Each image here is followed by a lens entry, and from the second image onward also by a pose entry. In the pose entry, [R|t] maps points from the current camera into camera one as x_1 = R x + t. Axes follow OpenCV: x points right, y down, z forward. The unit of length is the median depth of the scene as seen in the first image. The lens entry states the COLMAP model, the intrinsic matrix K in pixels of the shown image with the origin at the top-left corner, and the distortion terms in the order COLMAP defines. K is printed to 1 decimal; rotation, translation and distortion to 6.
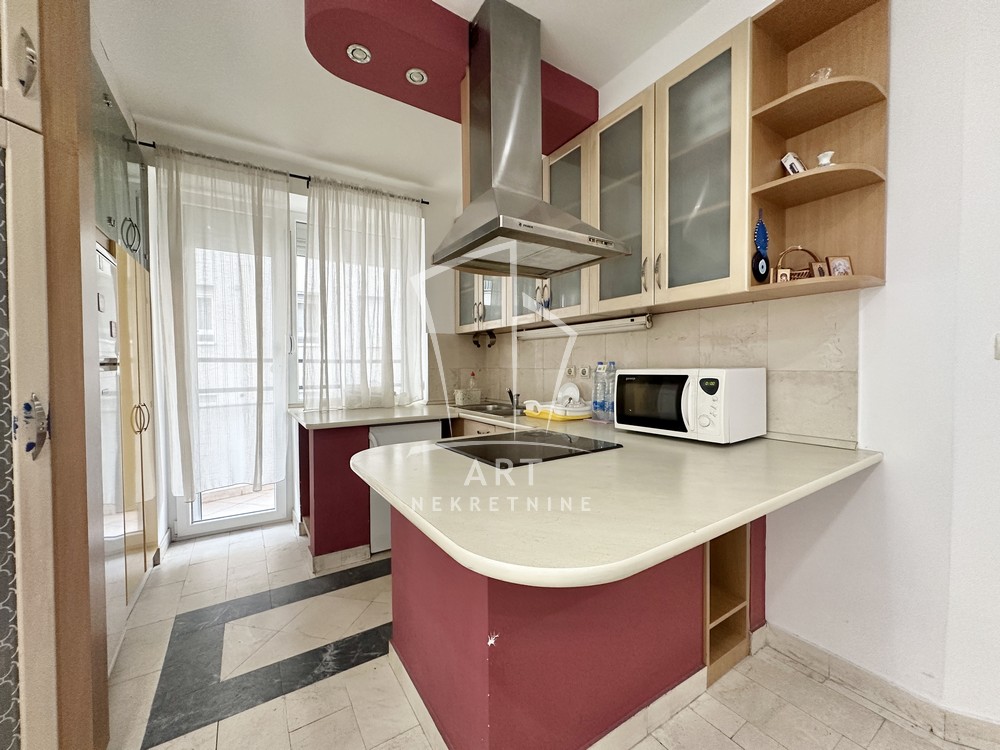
lens RADIAL K [[399.1, 0, 499.2], [0, 399.1, 371.0], [0, 0, 1]] dist [-0.002776, 0.000480]
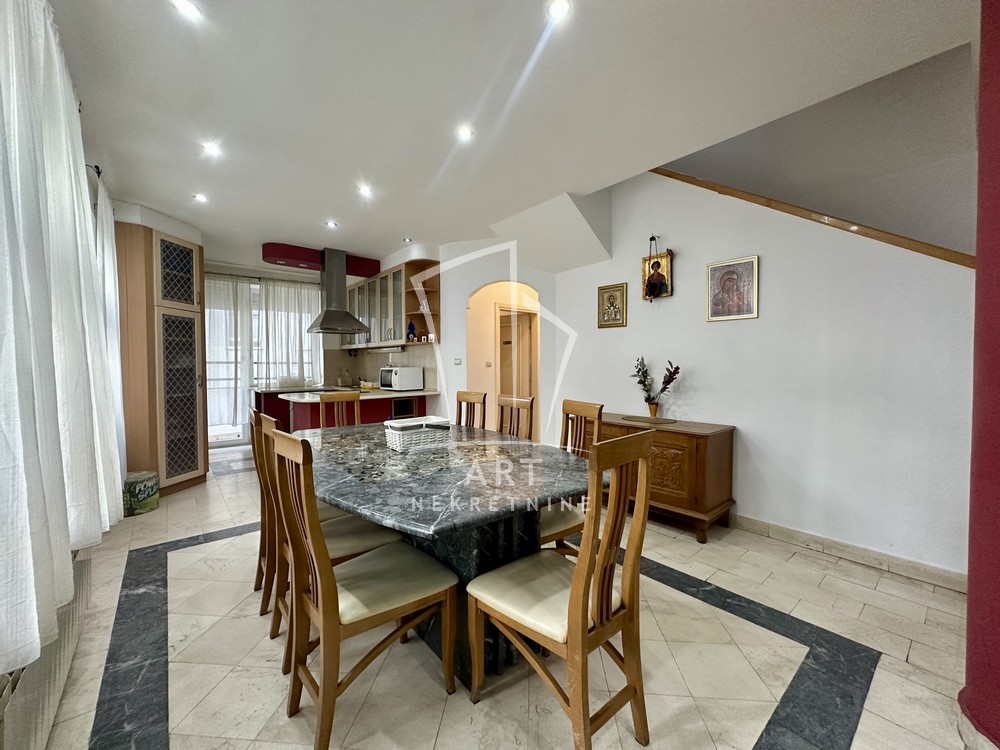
lens RADIAL K [[399.1, 0, 502.3], [0, 399.1, 378.5], [0, 0, 1]] dist [-0.002776, 0.000480]
pose [[0.992982, 0.004627, 0.118179, 0.510304], [-0.006585, 0.999847, 0.016178, 0.012424], [-0.118086, -0.016843, 0.992861, -1.165601]]
